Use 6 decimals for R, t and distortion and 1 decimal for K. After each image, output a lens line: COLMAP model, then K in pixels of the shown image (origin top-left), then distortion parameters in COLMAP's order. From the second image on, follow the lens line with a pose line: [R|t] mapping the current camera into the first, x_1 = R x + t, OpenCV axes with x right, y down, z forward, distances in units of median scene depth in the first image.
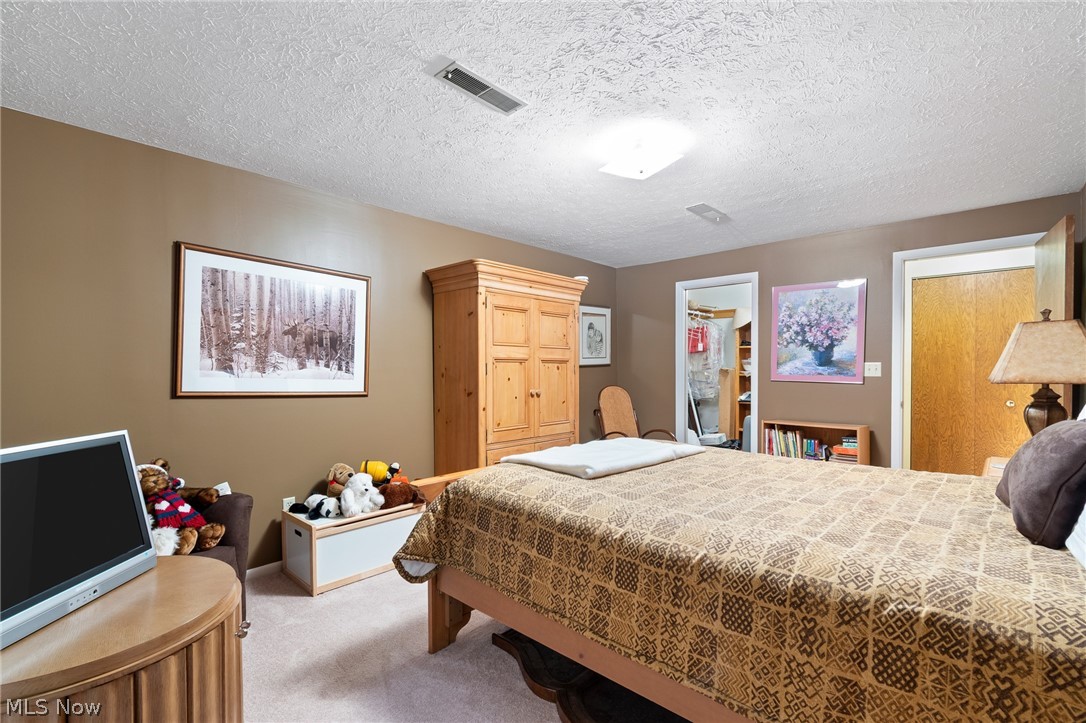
lens RADIAL K [[490.7, 0, 543.3], [0, 490.7, 367.4], [0, 0, 1]] dist [0.000137, 0.000054]
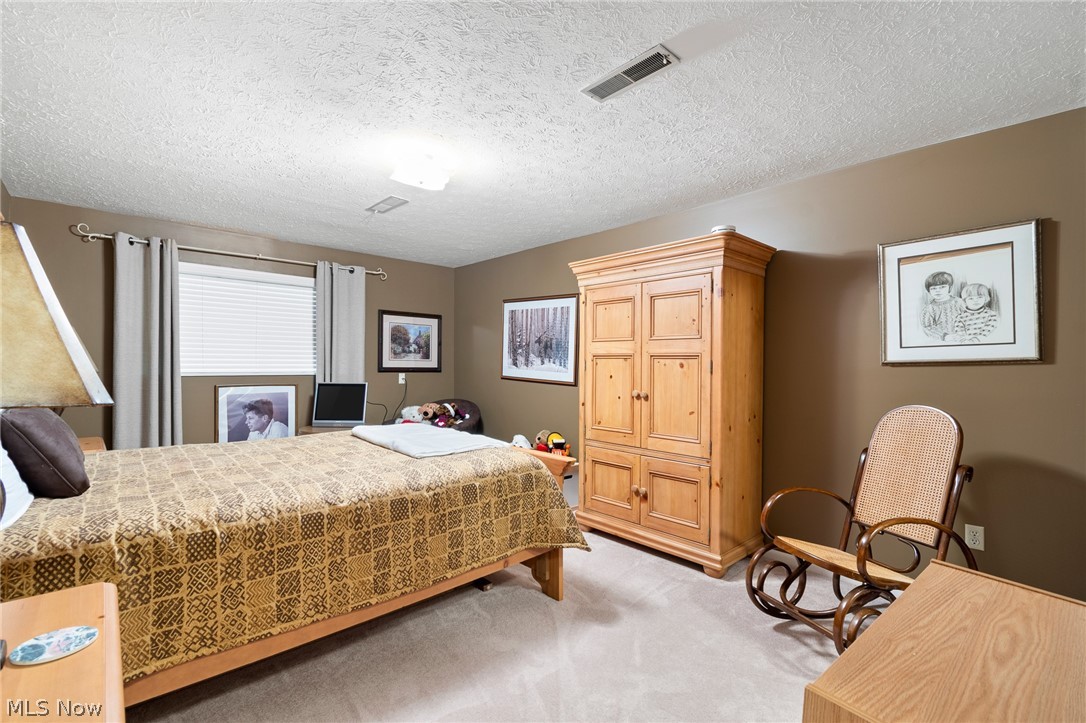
lens RADIAL K [[490.7, 0, 543.2], [0, 490.7, 360.9], [0, 0, 1]] dist [0.000137, 0.000054]
pose [[-0.072734, -0.004704, -0.997340, 0.959130], [-0.003121, 0.999985, -0.004489, -0.001431], [0.997347, 0.002787, -0.072747, 1.028849]]
